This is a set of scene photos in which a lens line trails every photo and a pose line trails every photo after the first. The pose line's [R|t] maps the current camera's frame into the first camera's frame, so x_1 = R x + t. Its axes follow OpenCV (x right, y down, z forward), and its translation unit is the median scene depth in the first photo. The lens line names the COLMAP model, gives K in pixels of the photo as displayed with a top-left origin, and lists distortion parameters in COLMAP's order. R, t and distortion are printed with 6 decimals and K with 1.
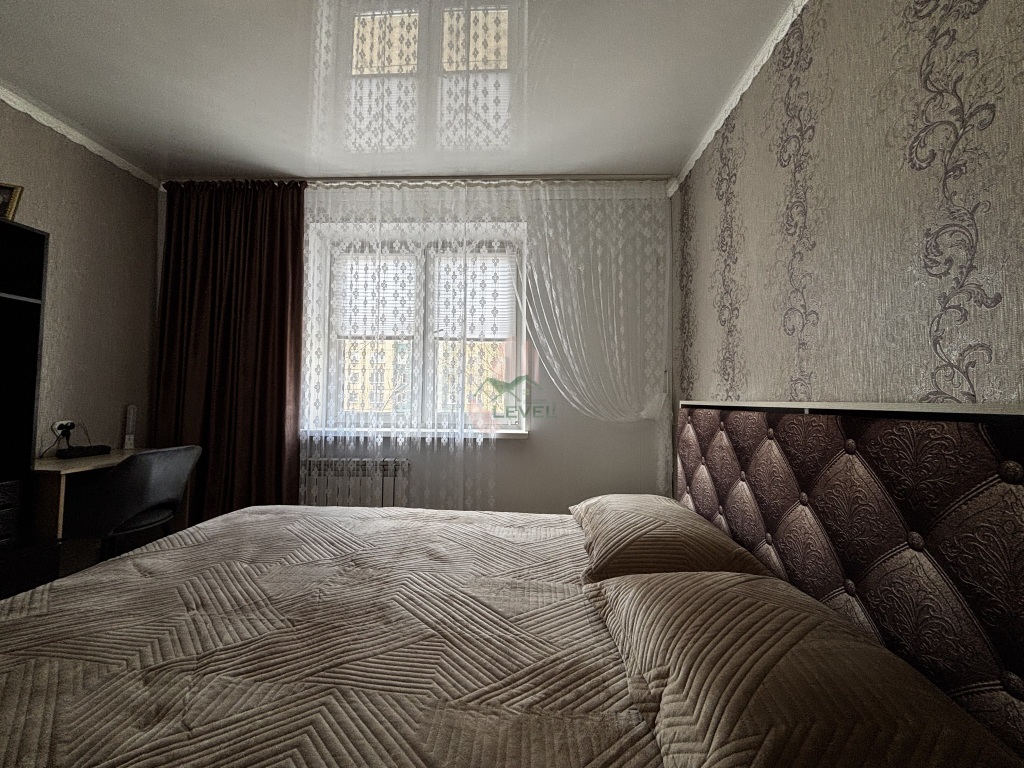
lens RADIAL K [[411.8, 0, 514.4], [0, 411.8, 382.7], [0, 0, 1]] dist [-0.003537, 0.000697]
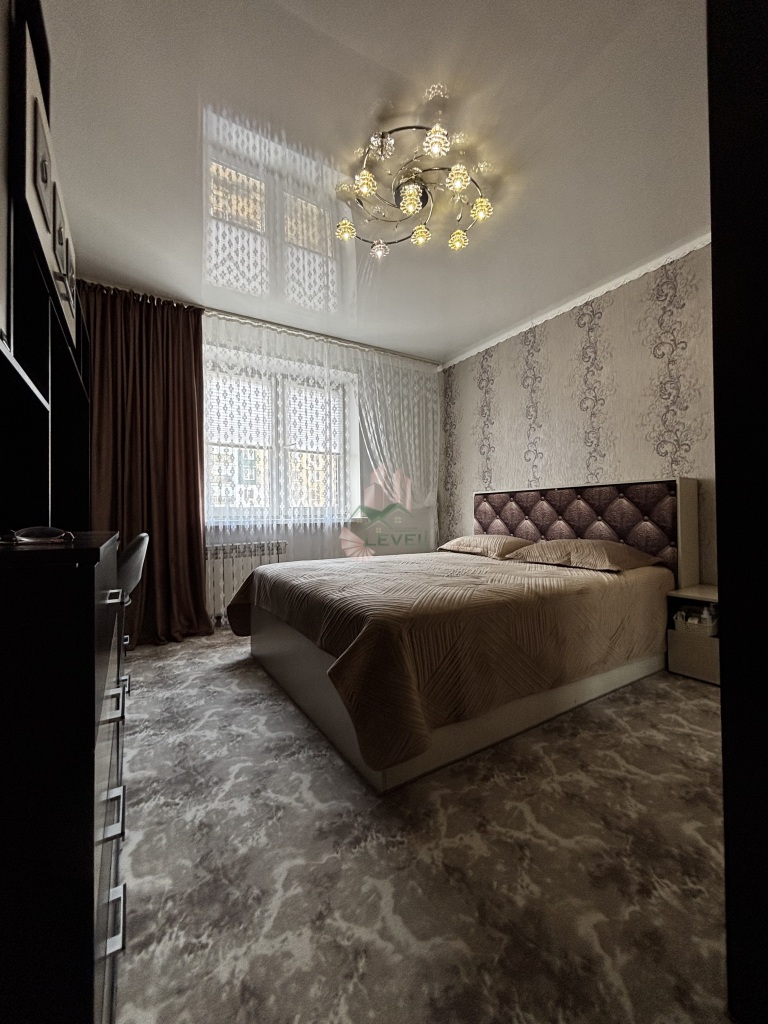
lens RADIAL K [[411.8, 0, 385.0], [0, 411.8, 511.7], [0, 0, 1]] dist [-0.003537, 0.000697]
pose [[0.822415, -0.021408, 0.568485, -0.770556], [0.003871, 0.999479, 0.032038, 0.052047], [-0.568875, -0.024148, 0.822069, -0.273606]]
